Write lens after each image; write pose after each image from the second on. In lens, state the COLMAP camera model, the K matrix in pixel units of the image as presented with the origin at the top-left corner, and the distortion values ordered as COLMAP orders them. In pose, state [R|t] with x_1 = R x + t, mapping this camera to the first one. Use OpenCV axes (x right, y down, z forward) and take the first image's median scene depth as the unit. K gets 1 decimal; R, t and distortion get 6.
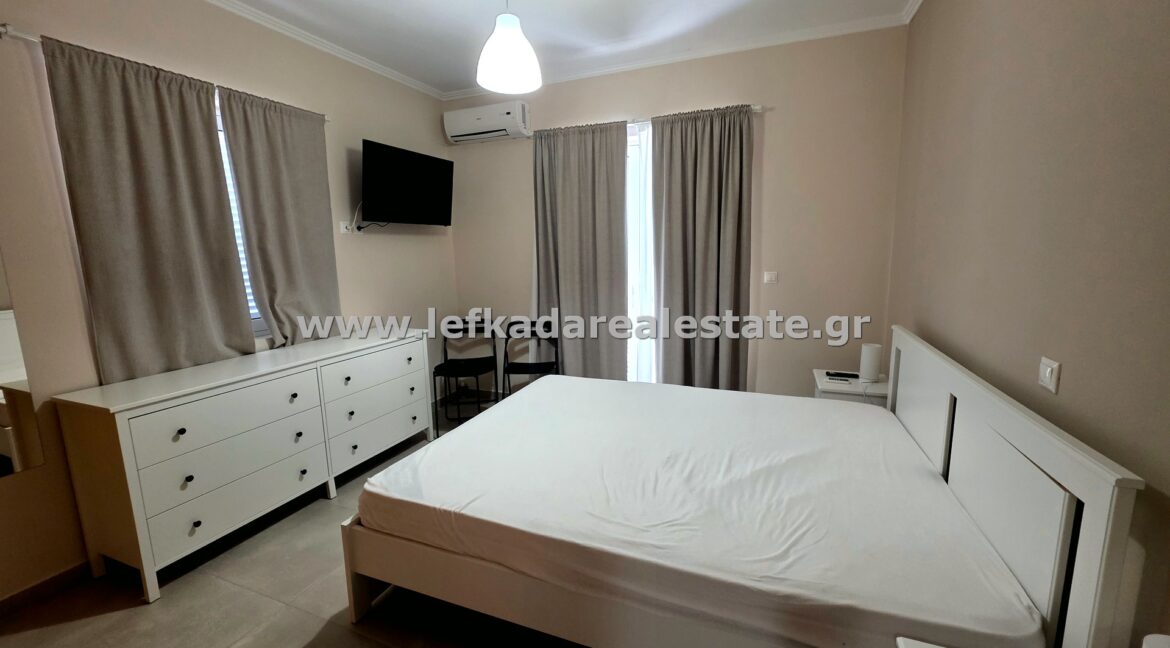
lens RADIAL K [[467.2, 0, 586.8], [0, 467.2, 319.6], [0, 0, 1]] dist [0.003049, -0.000331]
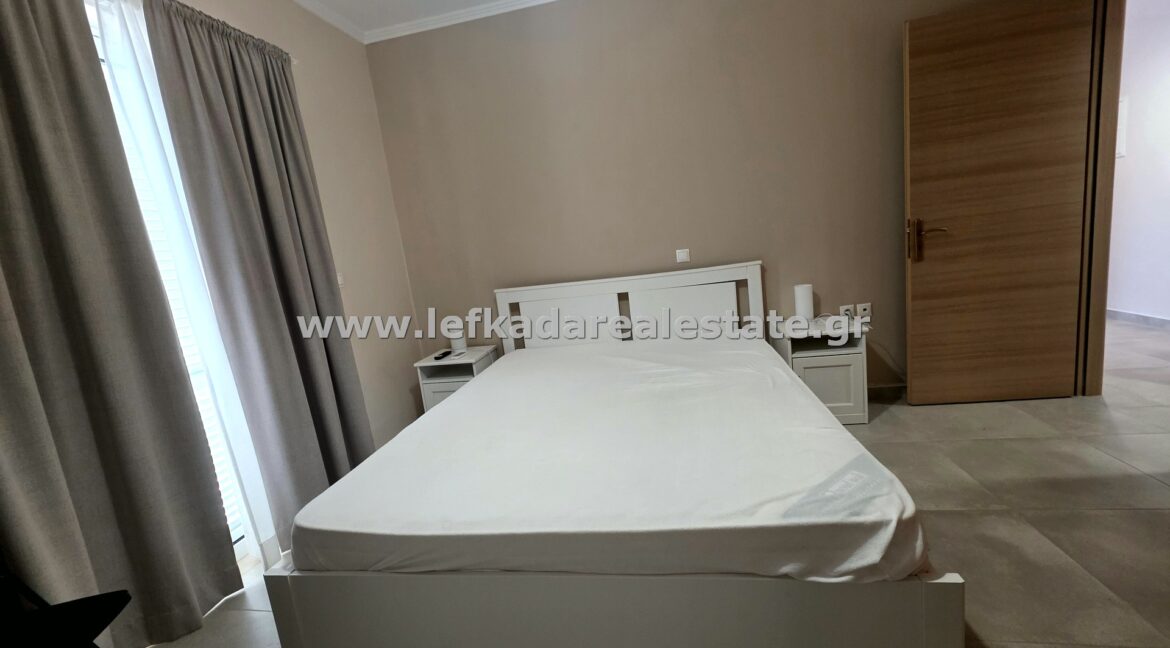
lens RADIAL K [[467.2, 0, 586.8], [0, 467.2, 319.6], [0, 0, 1]] dist [0.003049, -0.000331]
pose [[-0.198650, -0.117284, 0.973028, -0.594144], [0.278376, 0.945171, 0.170759, -0.054104], [-0.939705, 0.304789, -0.155109, 0.891698]]
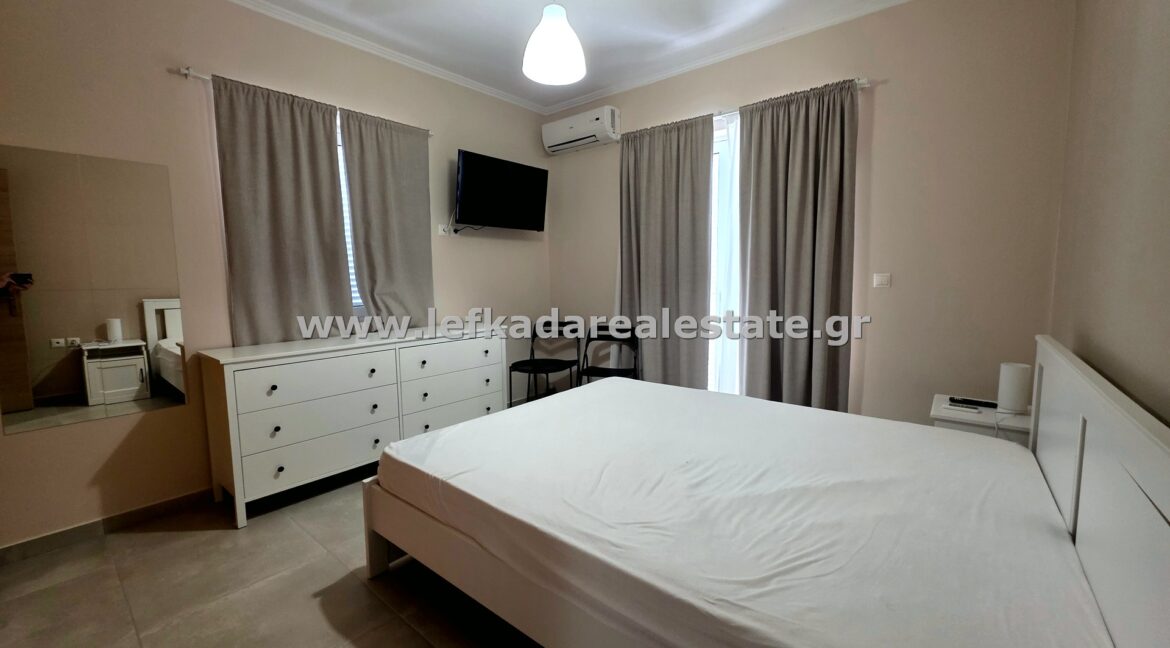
lens RADIAL K [[467.2, 0, 586.8], [0, 467.2, 319.6], [0, 0, 1]] dist [0.003049, -0.000331]
pose [[0.953902, 0.038661, -0.297616, 0.171945], [-0.054574, 0.997480, -0.045344, 0.054989], [0.295113, 0.059496, 0.953608, 0.064660]]
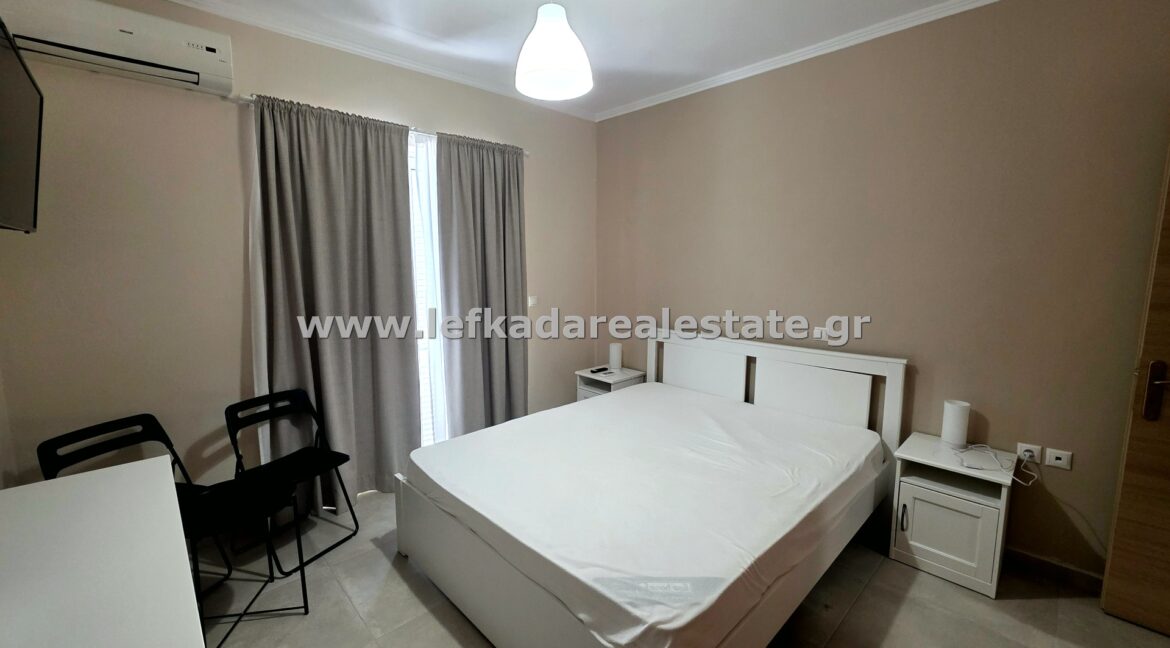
lens RADIAL K [[467.2, 0, 586.8], [0, 467.2, 319.6], [0, 0, 1]] dist [0.003049, -0.000331]
pose [[0.414077, -0.096588, 0.905103, -0.708650], [0.136576, 0.989690, 0.043132, -0.093901], [-0.899937, 0.105755, 0.423000, 0.487504]]
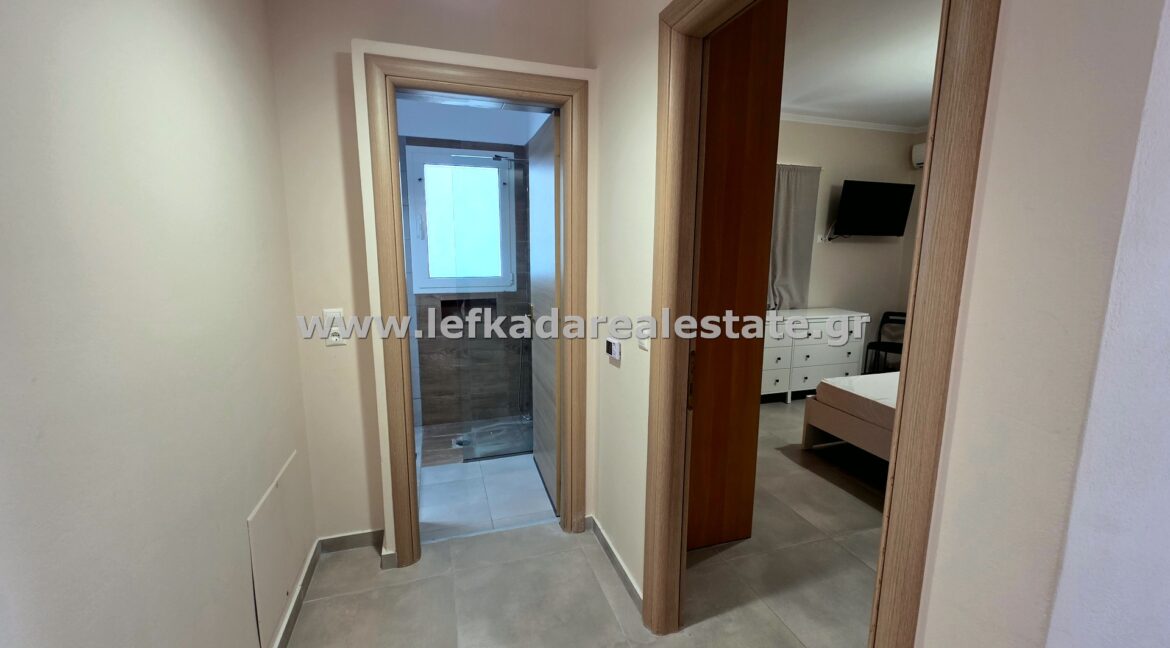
lens RADIAL K [[467.2, 0, 586.8], [0, 467.2, 319.6], [0, 0, 1]] dist [0.003049, -0.000331]
pose [[0.641073, 0.143165, -0.754009, 0.200027], [-0.138994, 0.987859, 0.069391, 0.070057], [0.754789, 0.060318, 0.653189, -0.622138]]
